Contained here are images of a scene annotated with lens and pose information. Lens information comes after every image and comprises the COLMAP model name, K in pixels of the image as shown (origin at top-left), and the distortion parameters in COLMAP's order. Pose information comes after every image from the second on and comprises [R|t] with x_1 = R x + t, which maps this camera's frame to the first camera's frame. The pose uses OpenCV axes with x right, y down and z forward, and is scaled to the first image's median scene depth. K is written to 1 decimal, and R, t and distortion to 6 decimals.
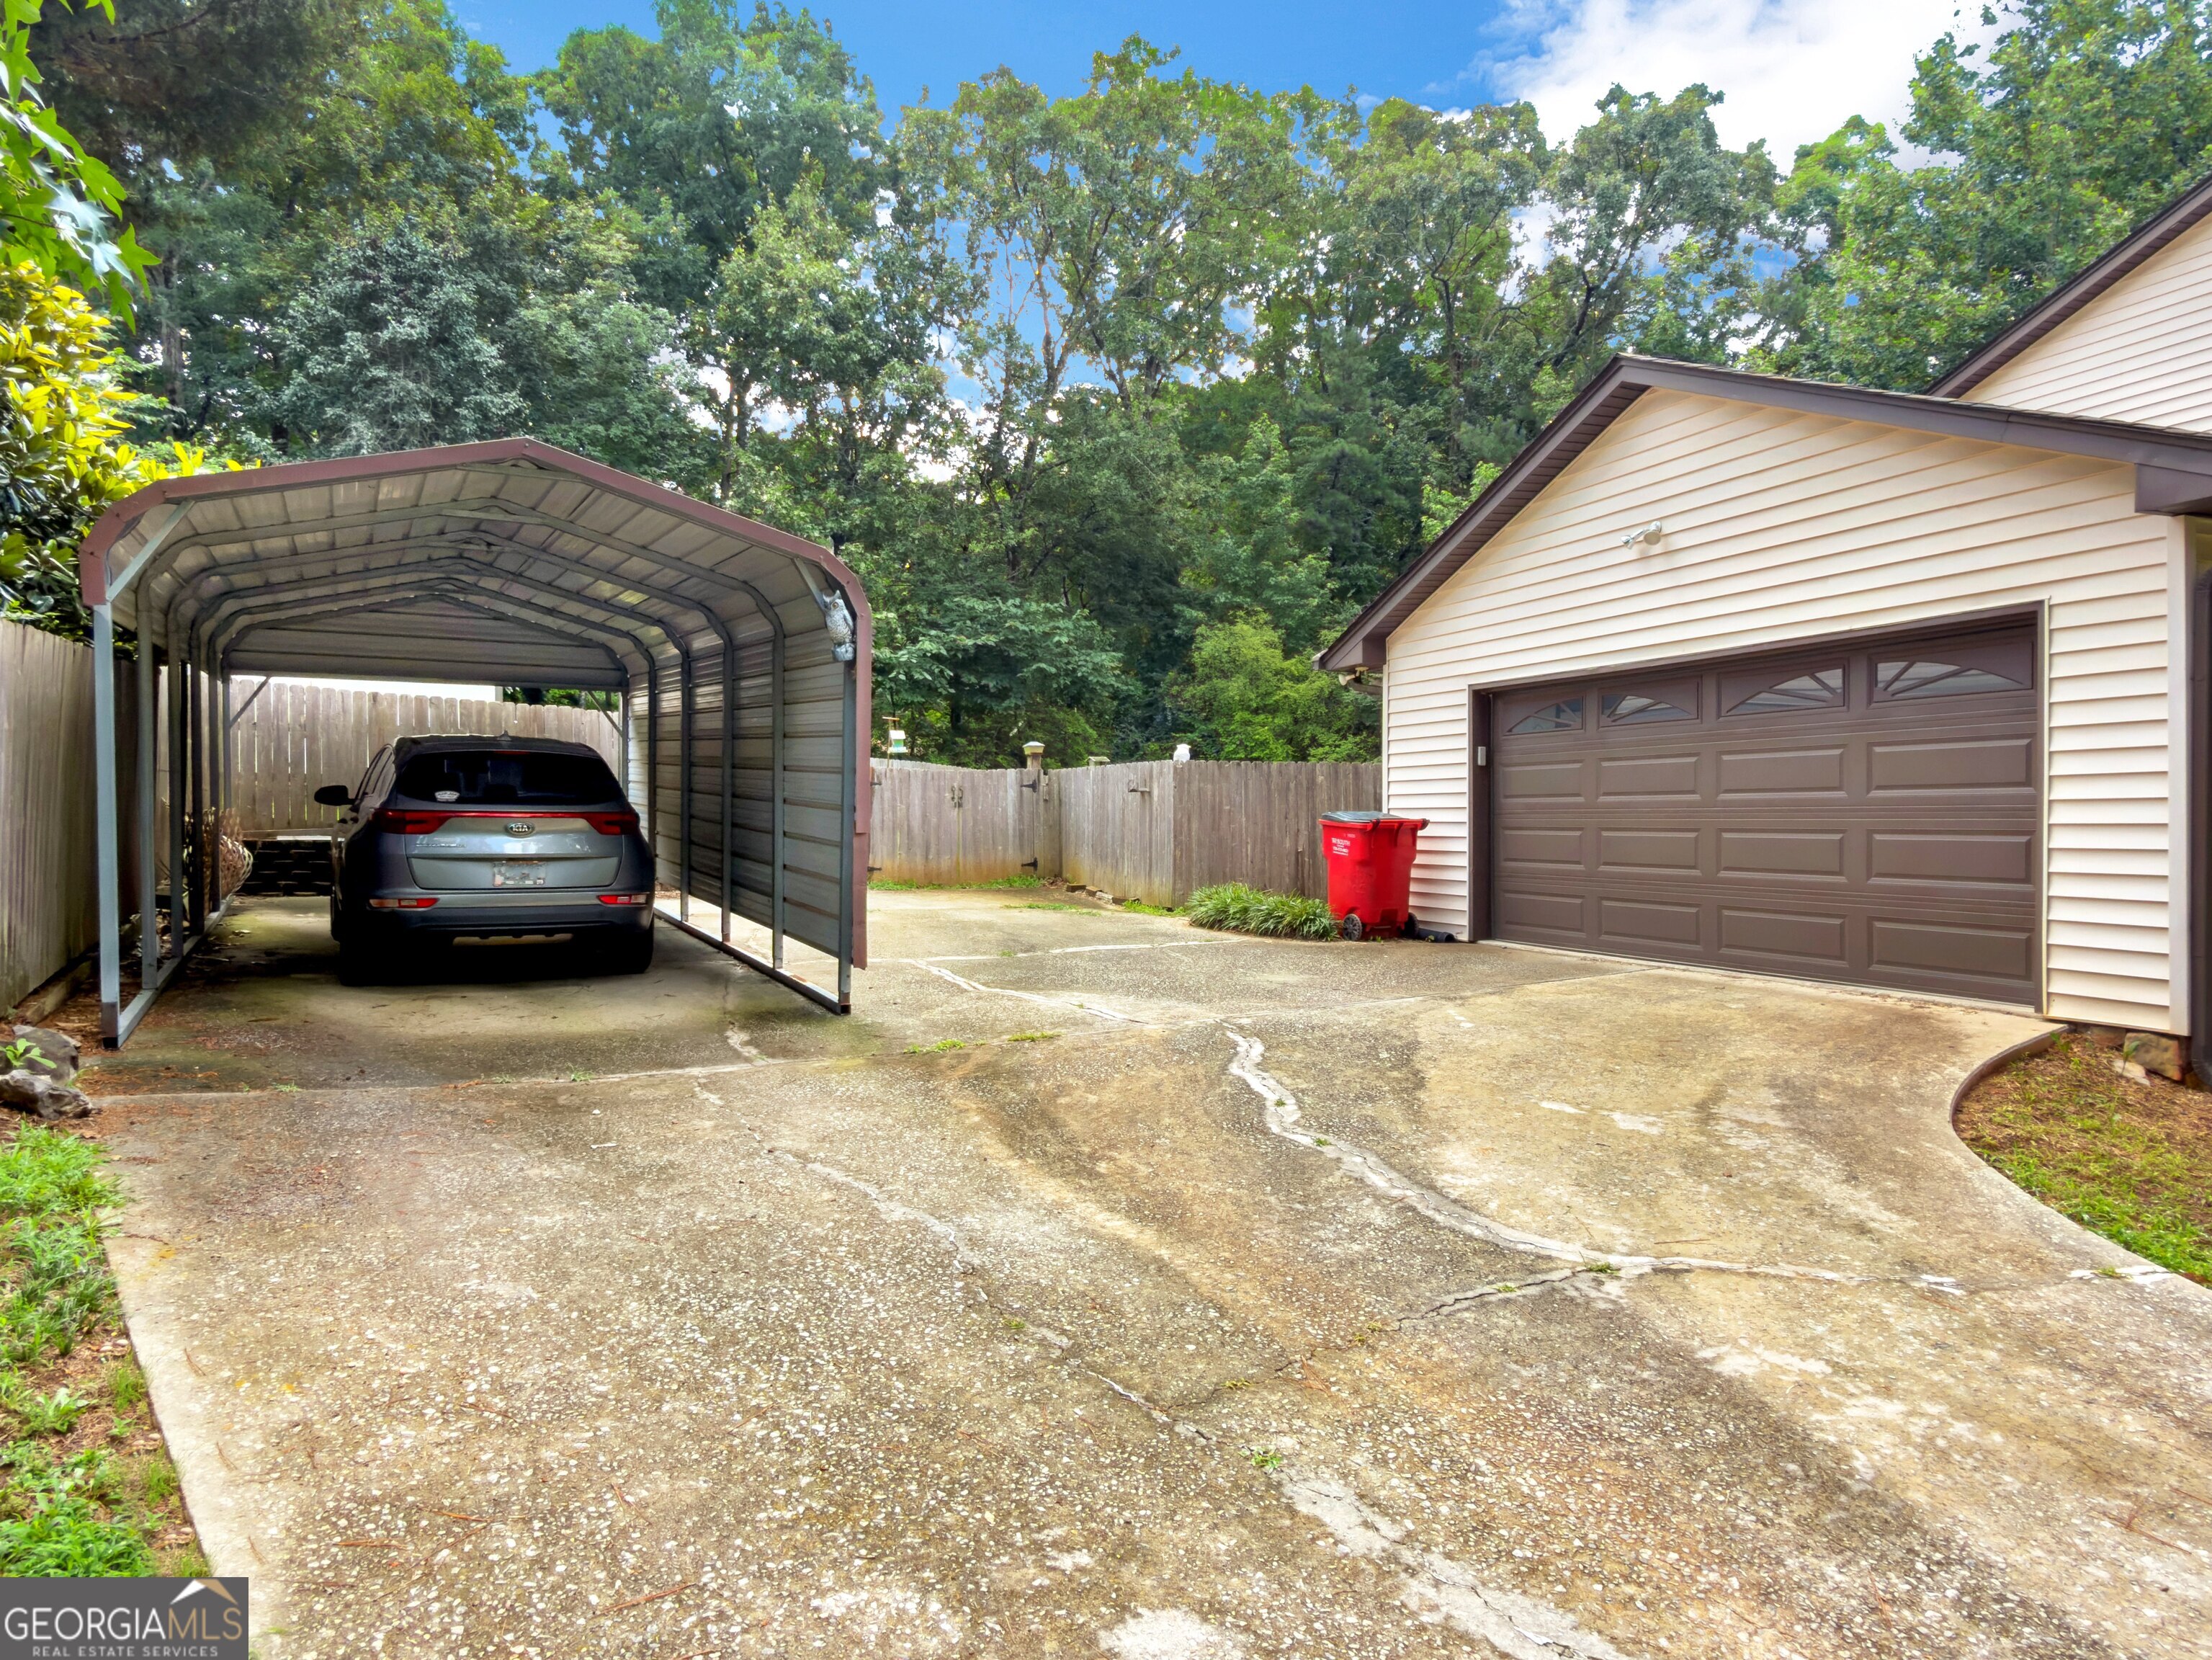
lens RADIAL K [[1327.4, 0, 1047.3], [0, 1327.4, 829.8], [0, 0, 1]] dist [0.013175, -0.001363]
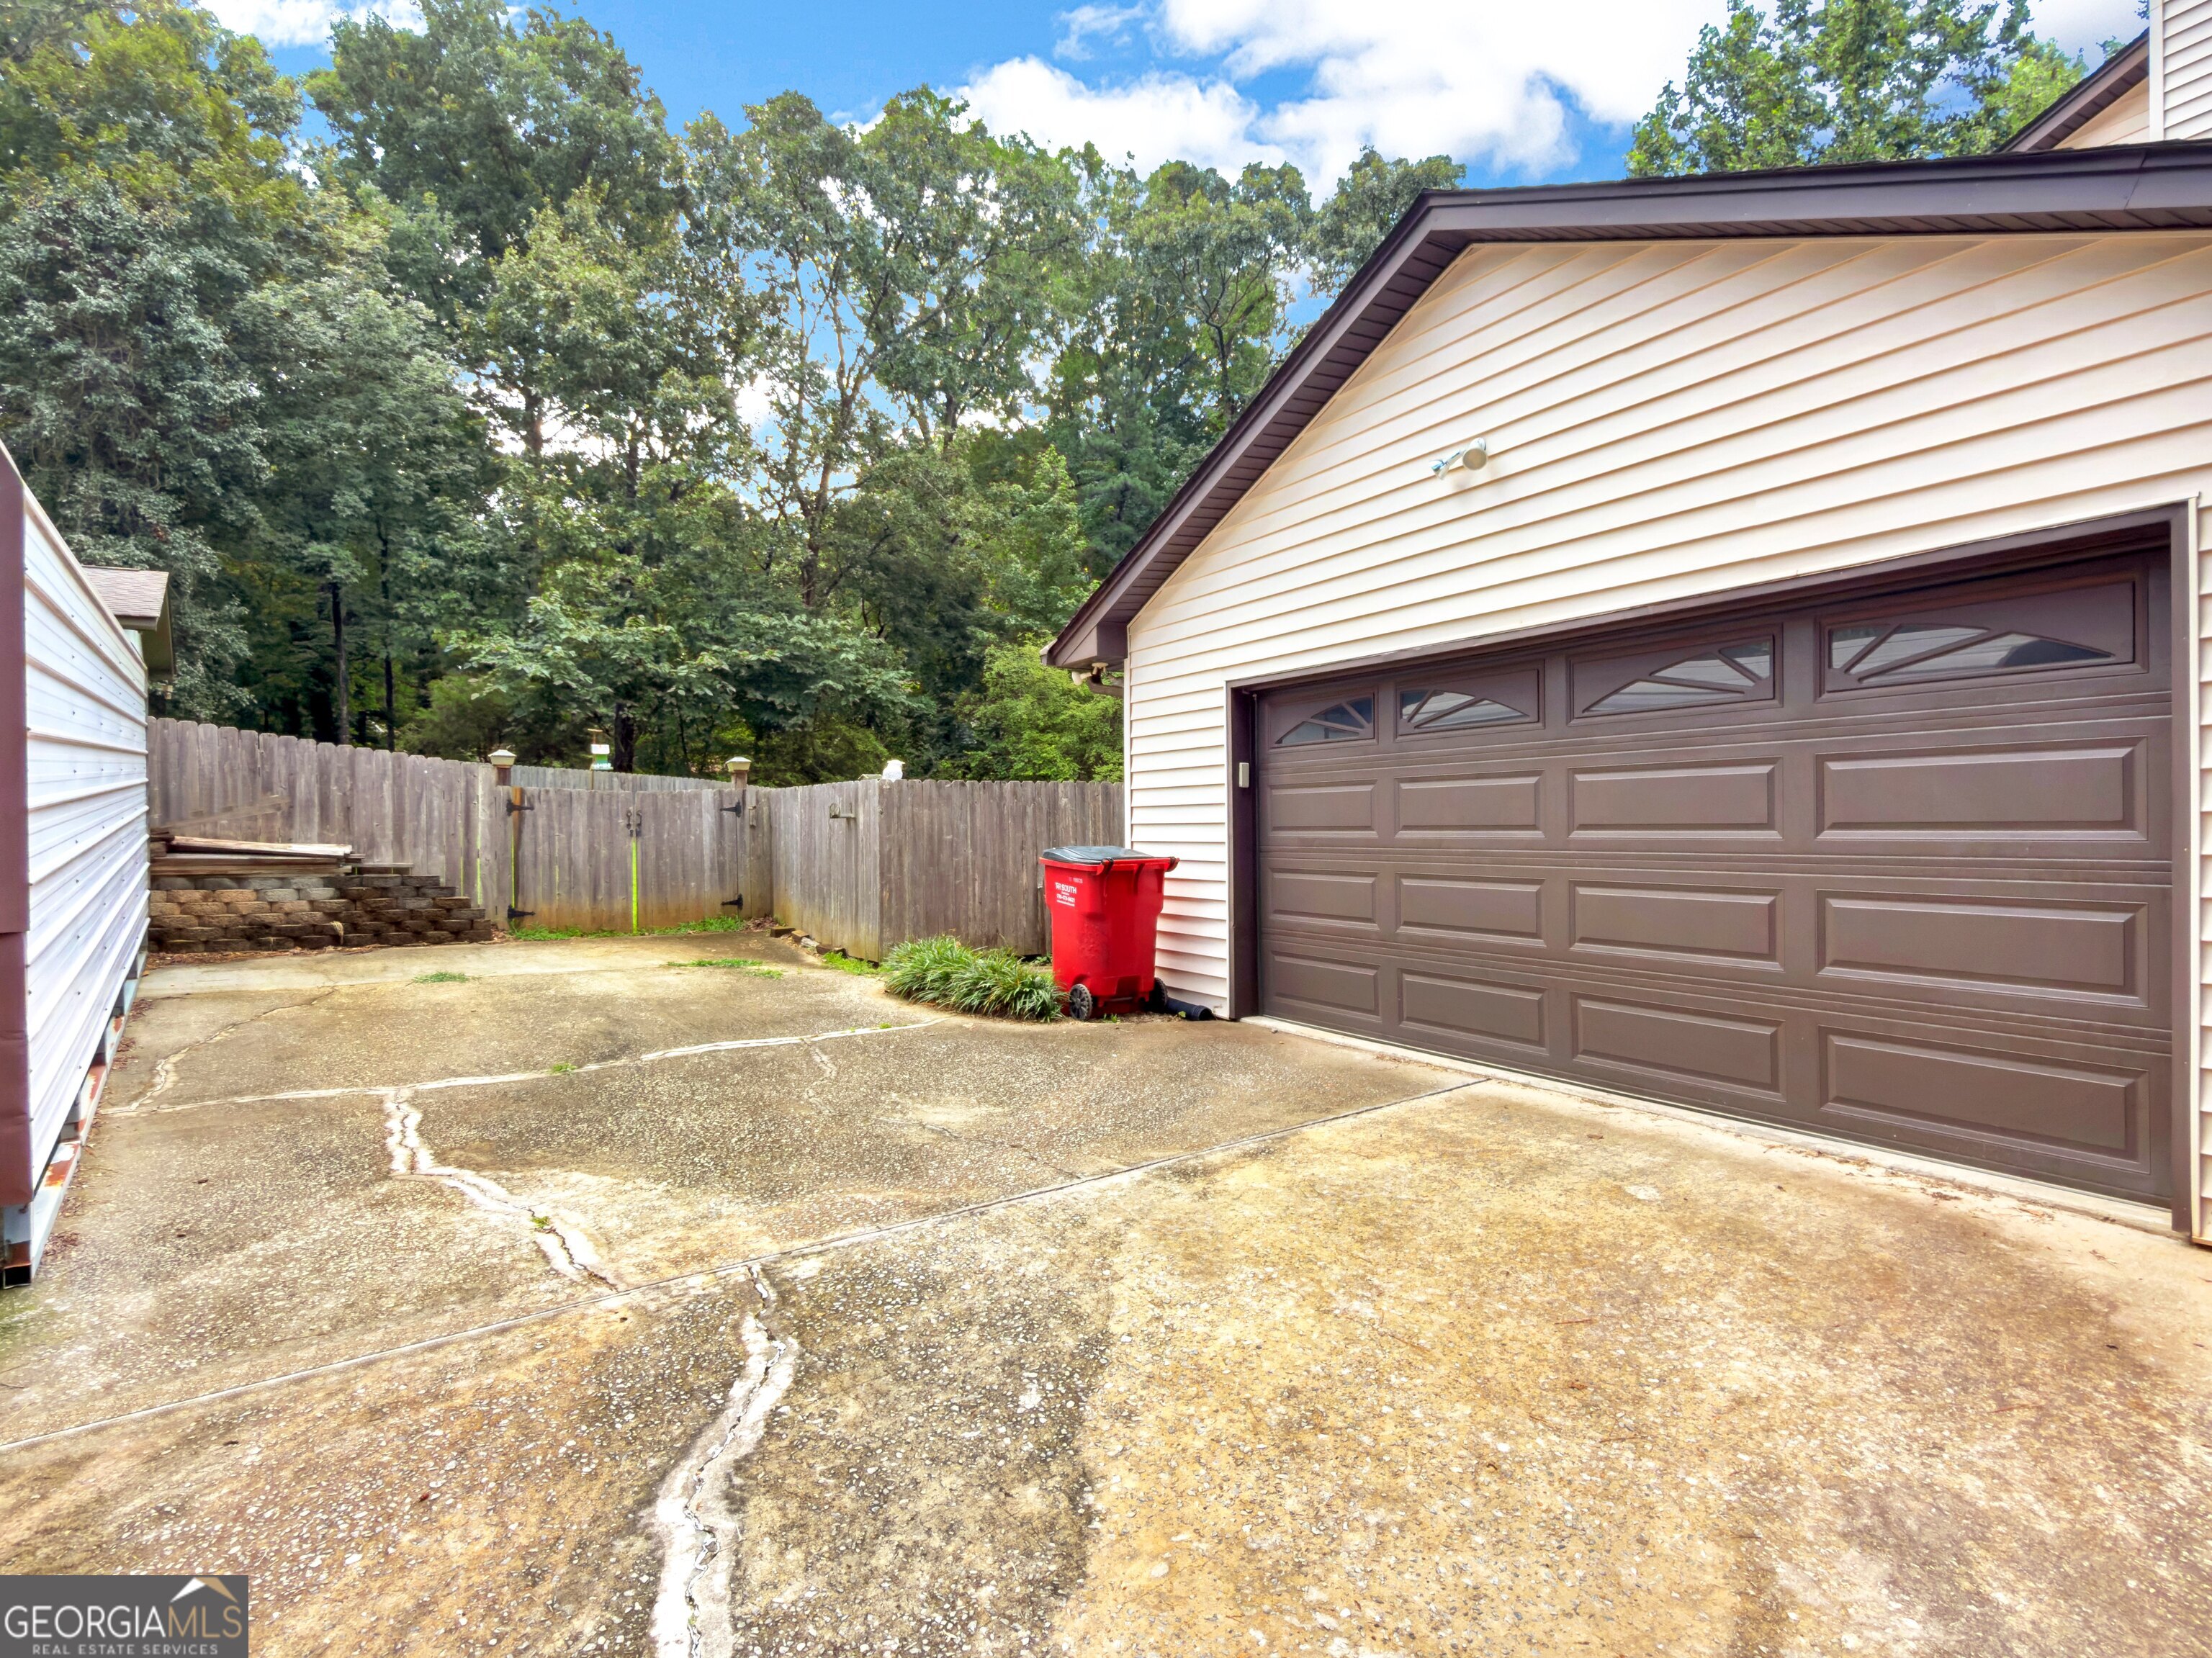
lens RADIAL K [[1140.7, 0, 1057.3], [0, 1140.7, 831.6], [0, 0, 1]] dist [0.005557, 0.002603]
pose [[0.990026, -0.007249, 0.140701, 0.045506], [0.007787, 0.999964, -0.003275, -0.007635], [-0.140673, 0.004338, 0.990047, 0.130078]]
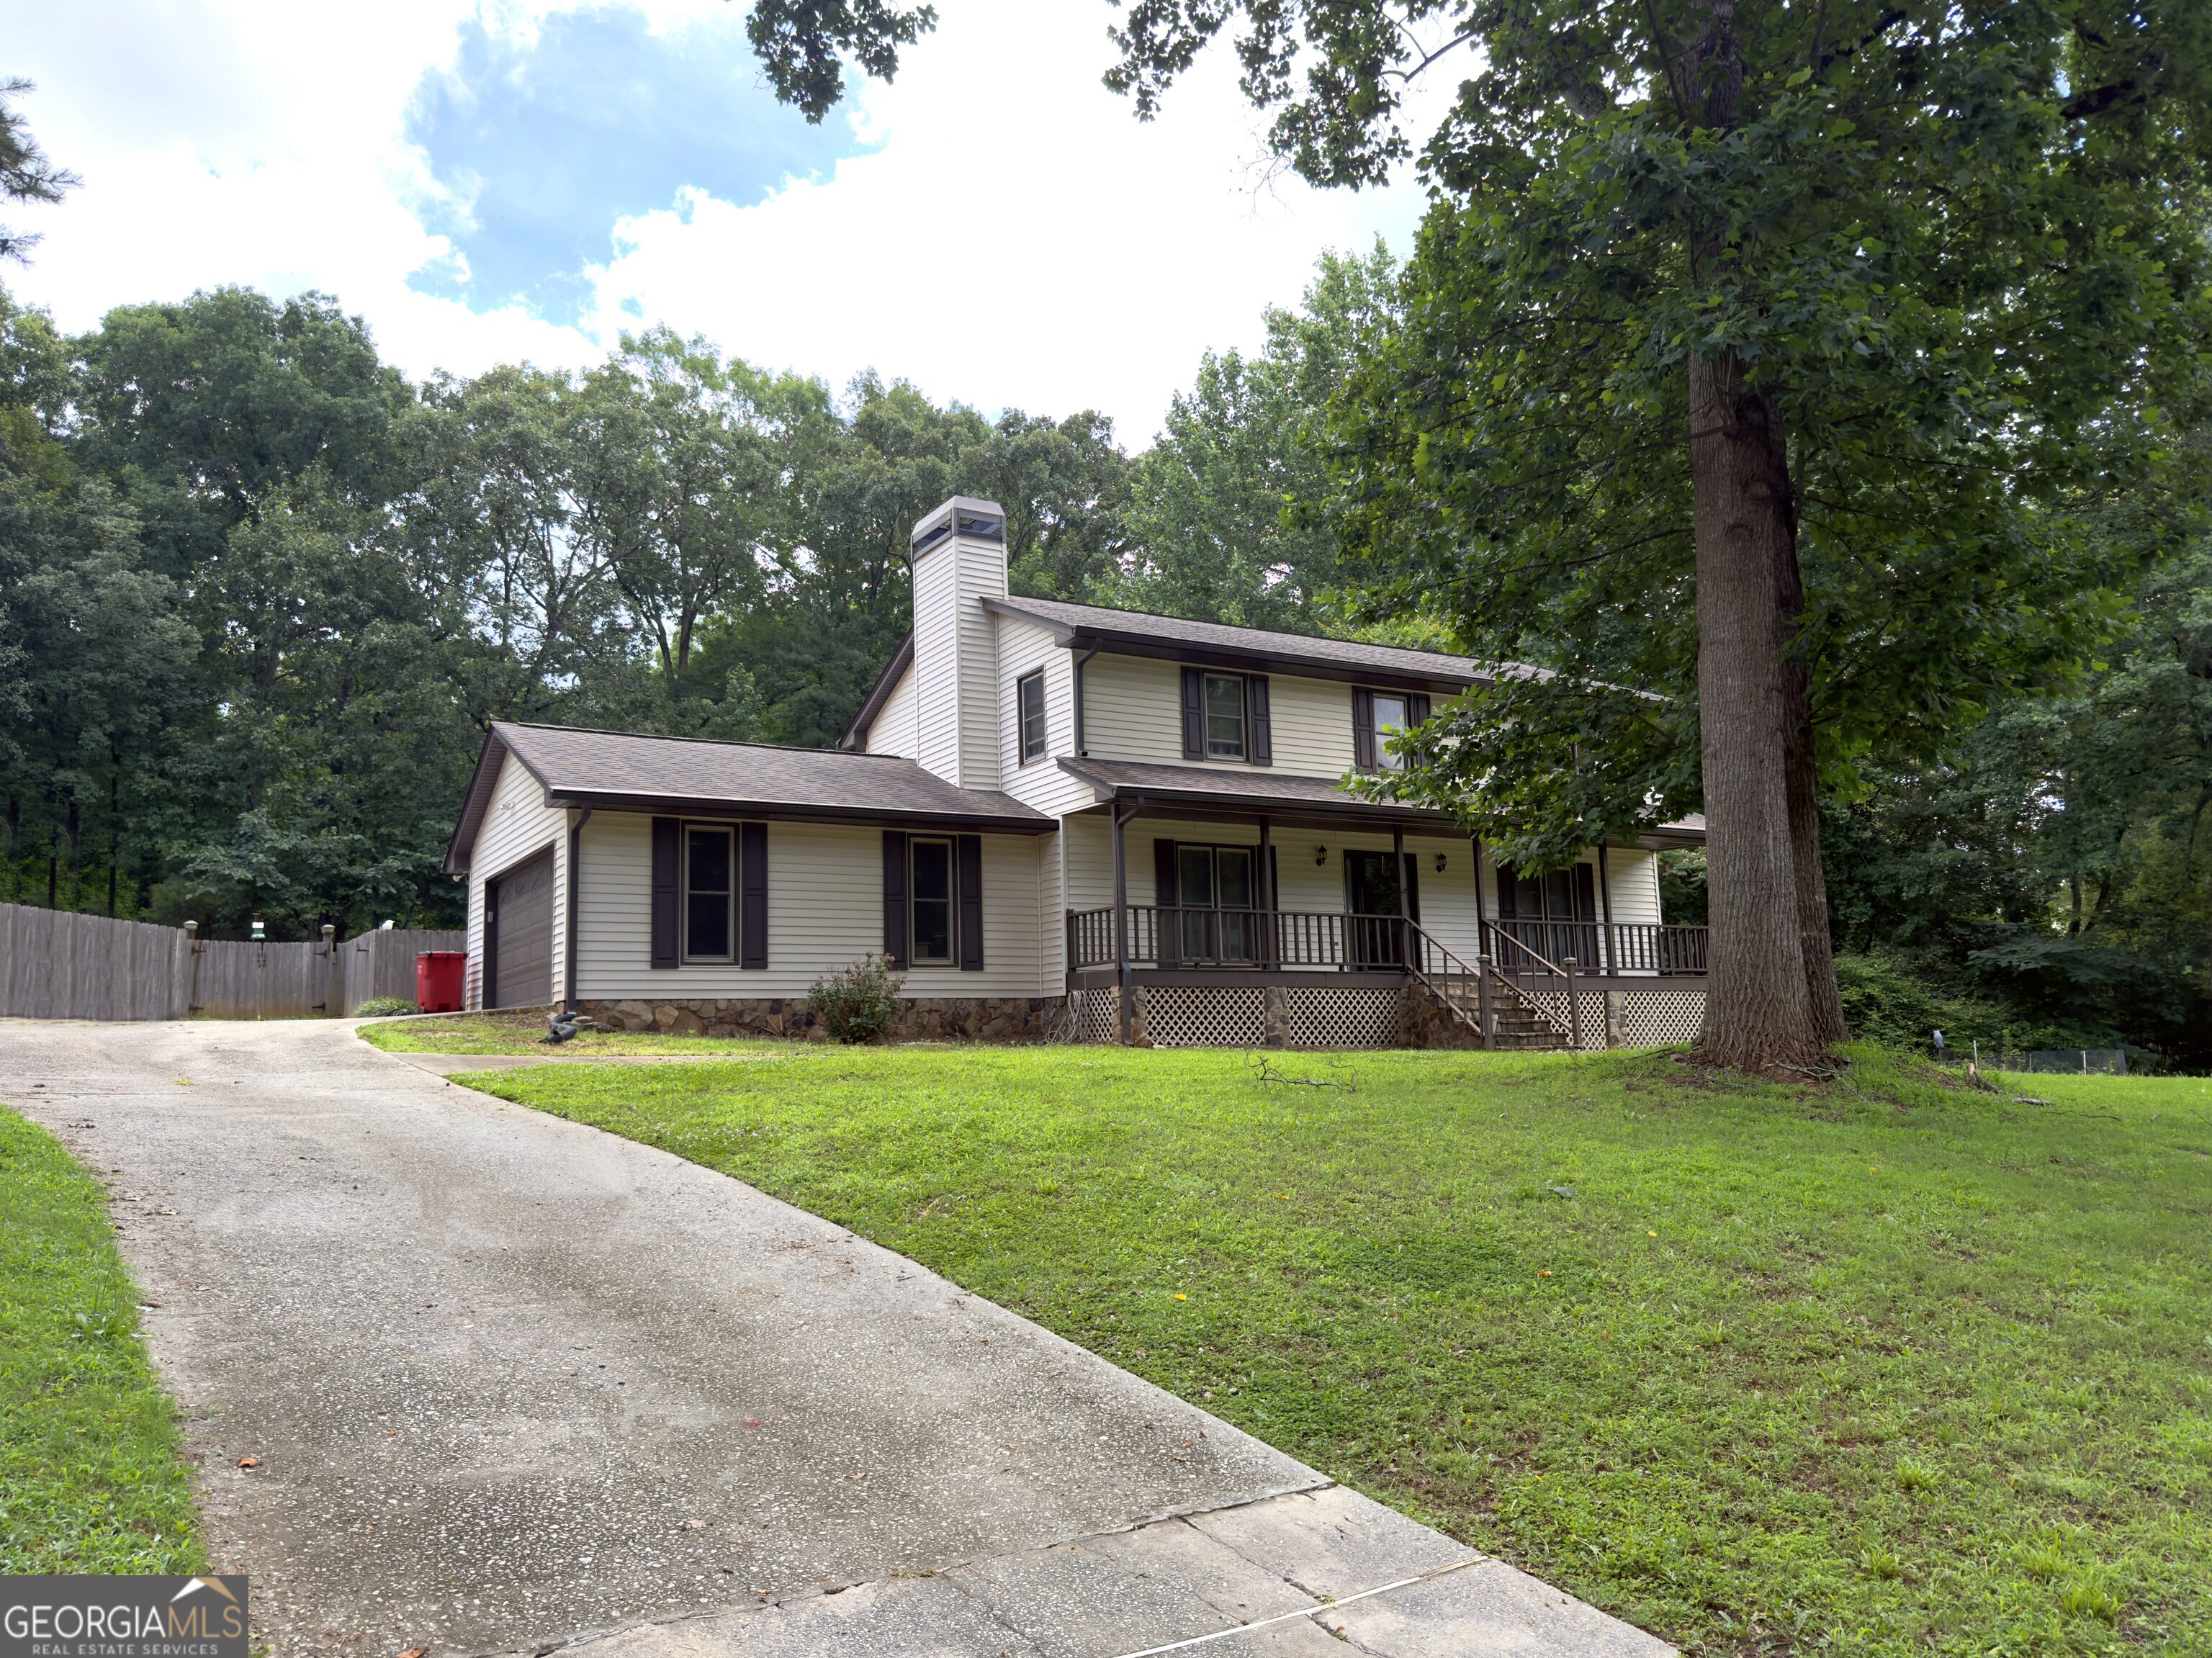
lens RADIAL K [[1653.0, 0, 1102.4], [0, 1653.0, 827.2], [0, 0, 1]] dist [-0.003887, -0.003883]
pose [[0.986081, -0.002290, 0.166248, 0.276316], [0.028966, 0.986980, -0.158212, 0.073831], [-0.163721, 0.160825, 0.973309, -0.491548]]
